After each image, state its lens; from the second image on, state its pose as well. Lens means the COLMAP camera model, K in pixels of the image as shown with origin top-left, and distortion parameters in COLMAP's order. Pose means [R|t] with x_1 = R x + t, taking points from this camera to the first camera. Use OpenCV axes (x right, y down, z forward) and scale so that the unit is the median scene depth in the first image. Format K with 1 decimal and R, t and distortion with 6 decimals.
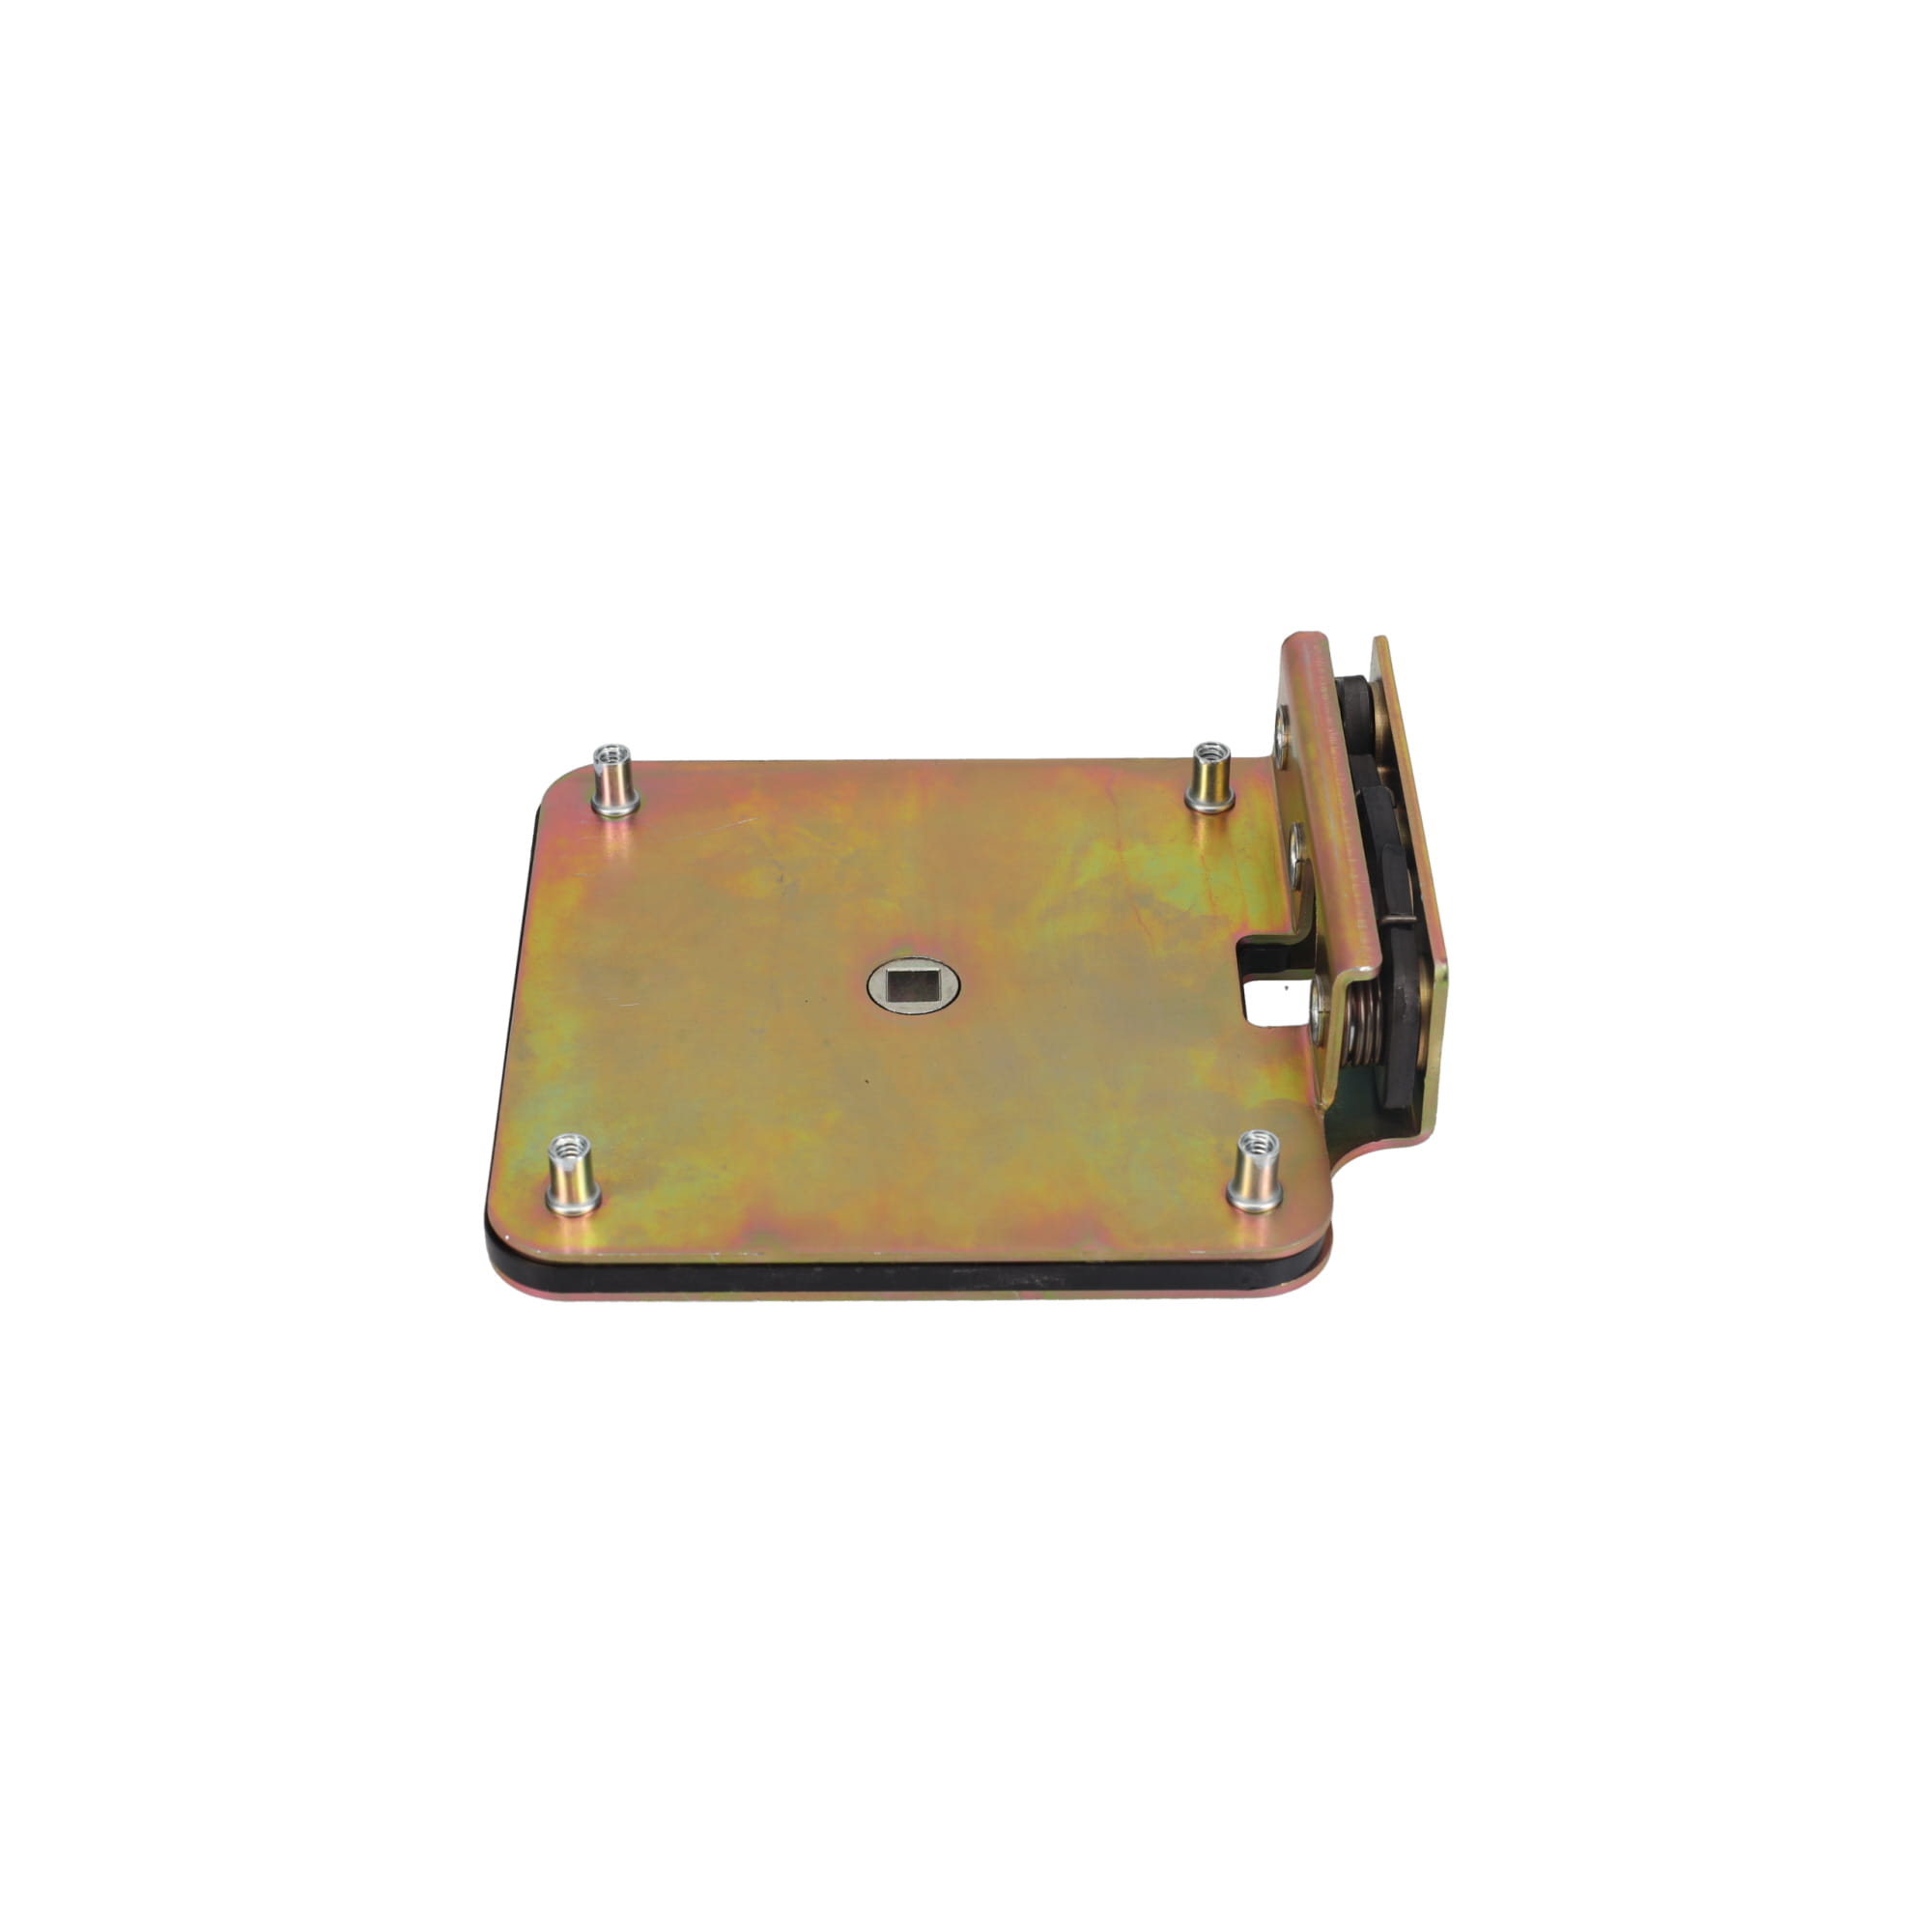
lens RADIAL K [[3678.5, 0, 966.0], [0, 3678.5, 966.0], [0, 0, 1]] dist [0.000539, -0.000671]
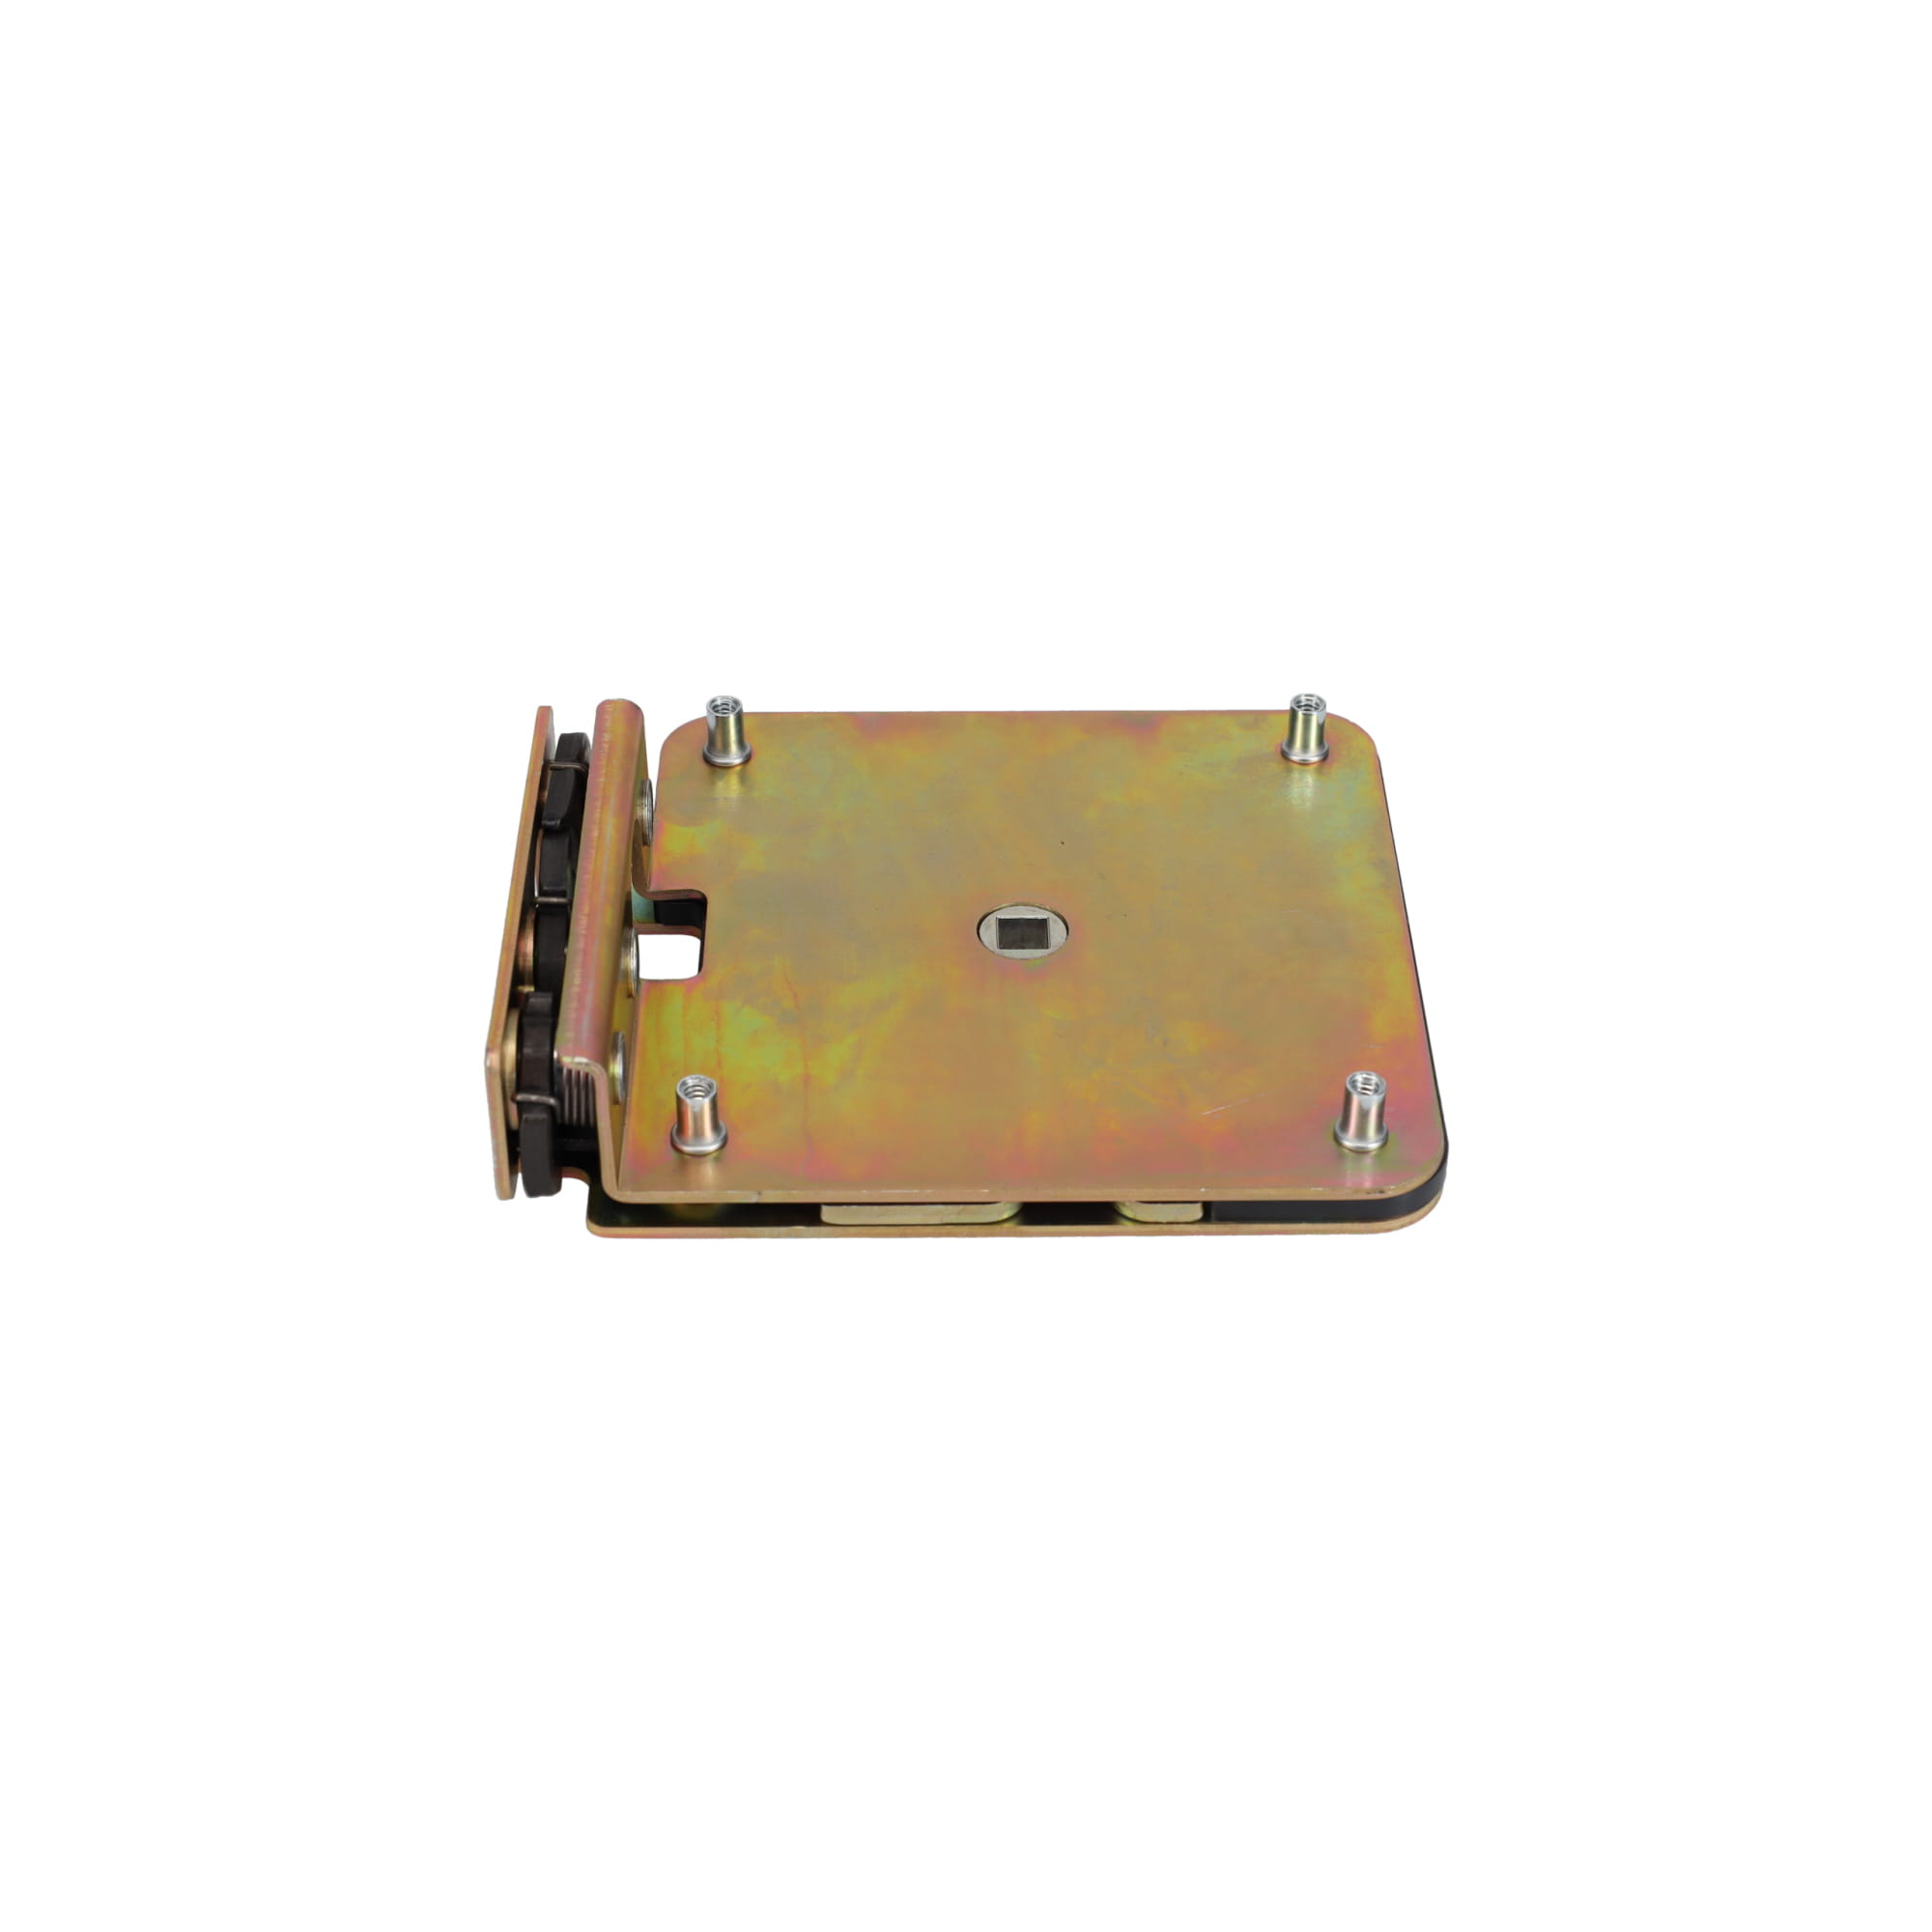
lens RADIAL K [[3363.7, 0, 938.7], [0, 3363.7, 964.1], [0, 0, 1]] dist [0.004970, 0.005148]
pose [[-0.999941, -0.006103, 0.009015, 0.000721], [0.007538, 0.209382, 0.977805, -0.896264], [-0.007855, 0.977815, -0.209324, 1.183908]]
